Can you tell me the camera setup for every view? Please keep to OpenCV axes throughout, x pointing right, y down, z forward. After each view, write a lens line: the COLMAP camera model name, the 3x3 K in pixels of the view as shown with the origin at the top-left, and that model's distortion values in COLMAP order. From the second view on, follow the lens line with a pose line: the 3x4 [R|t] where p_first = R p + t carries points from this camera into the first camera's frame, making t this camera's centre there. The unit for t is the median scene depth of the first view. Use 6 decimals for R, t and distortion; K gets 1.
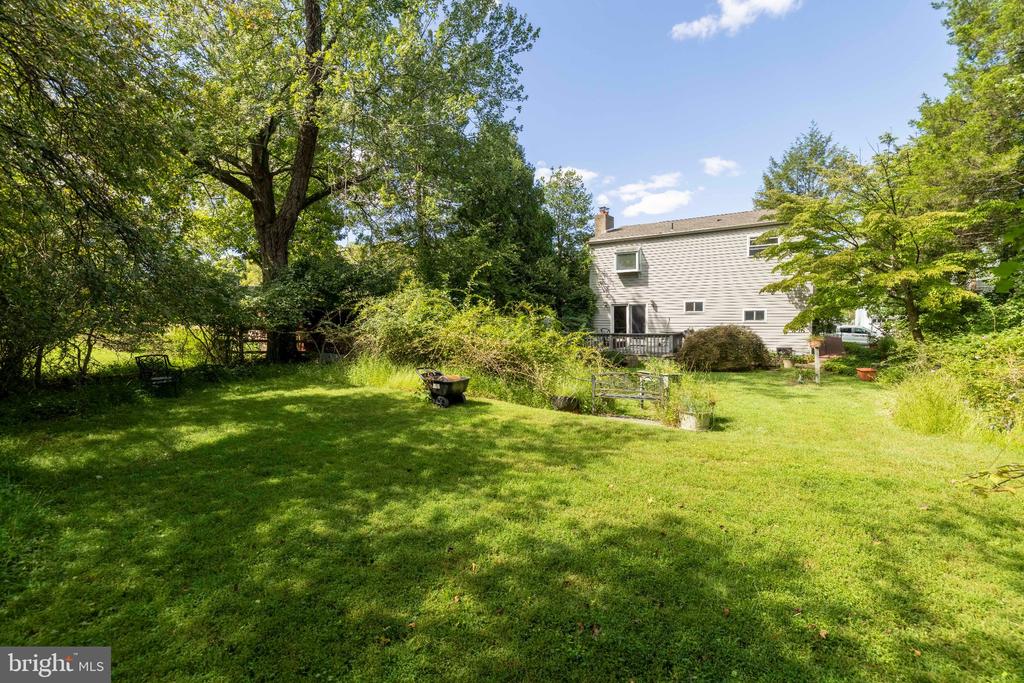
lens RADIAL K [[438.2, 0, 510.7], [0, 438.2, 340.4], [0, 0, 1]] dist [0.003596, 0.000053]
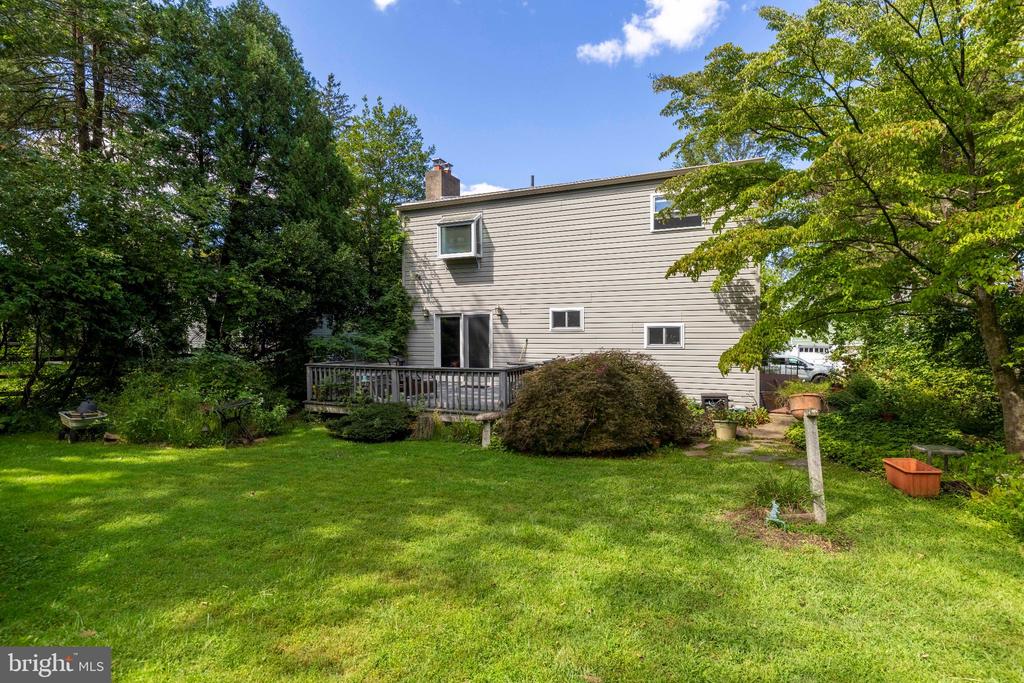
lens RADIAL K [[503.7, 0, 512.5], [0, 503.7, 344.0], [0, 0, 1]] dist [-0.003882, -0.000063]
pose [[0.981058, 0.012056, 0.193341, 0.212113], [-0.002148, 0.998677, -0.051375, -0.011352], [-0.193705, 0.049987, 0.979786, 0.358685]]
